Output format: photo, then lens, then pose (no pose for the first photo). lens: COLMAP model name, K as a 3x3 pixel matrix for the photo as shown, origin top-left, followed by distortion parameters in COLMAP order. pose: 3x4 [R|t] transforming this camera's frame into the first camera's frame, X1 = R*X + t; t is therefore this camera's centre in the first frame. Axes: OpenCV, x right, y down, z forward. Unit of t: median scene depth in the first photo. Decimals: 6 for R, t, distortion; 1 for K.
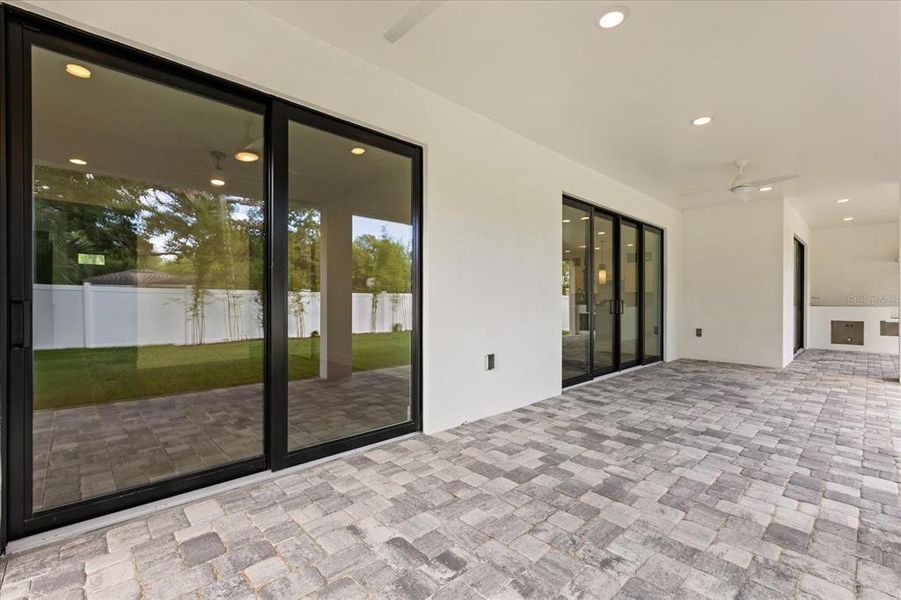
lens RADIAL K [[391.9, 0, 440.1], [0, 391.9, 300.8], [0, 0, 1]] dist [0.000370, 0.000484]
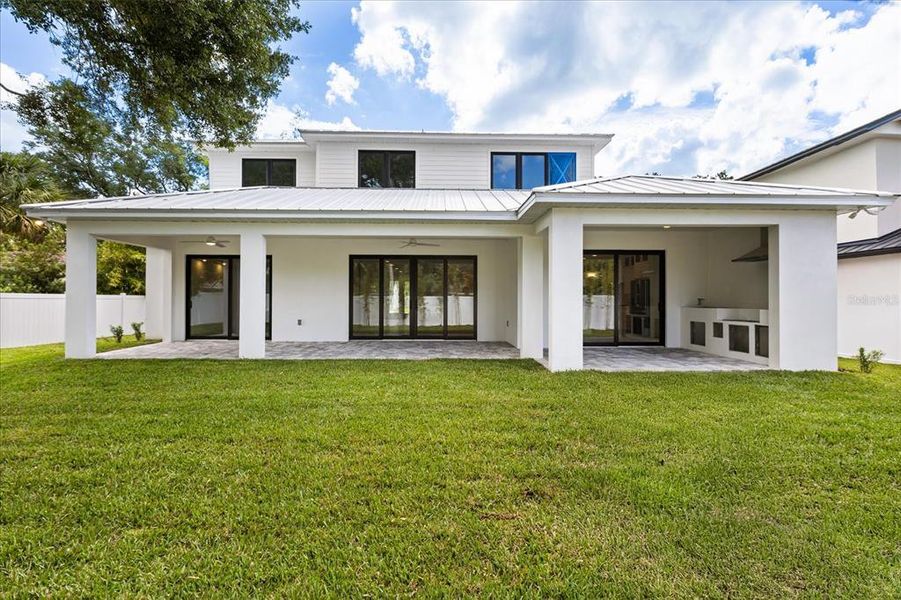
lens RADIAL K [[378.5, 0, 450.5], [0, 378.5, 300.0], [0, 0, 1]] dist [-0.000469, -0.000049]
pose [[0.761203, -0.002944, -0.648507, 3.891246], [-0.002449, 0.999970, -0.007414, 0.006774], [0.648509, 0.007232, 0.761172, -0.595670]]
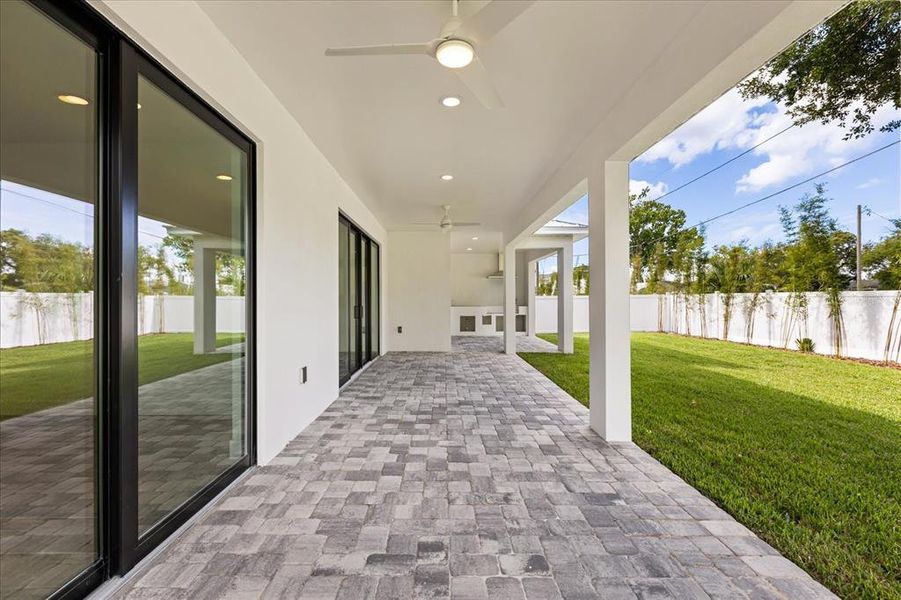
lens RADIAL K [[391.9, 0, 440.1], [0, 391.9, 300.8], [0, 0, 1]] dist [0.000370, 0.000484]
pose [[0.688692, -0.004532, 0.725040, -0.455091], [0.003076, 0.999990, 0.003329, -0.043156], [-0.725047, -0.000062, 0.688699, 0.098798]]
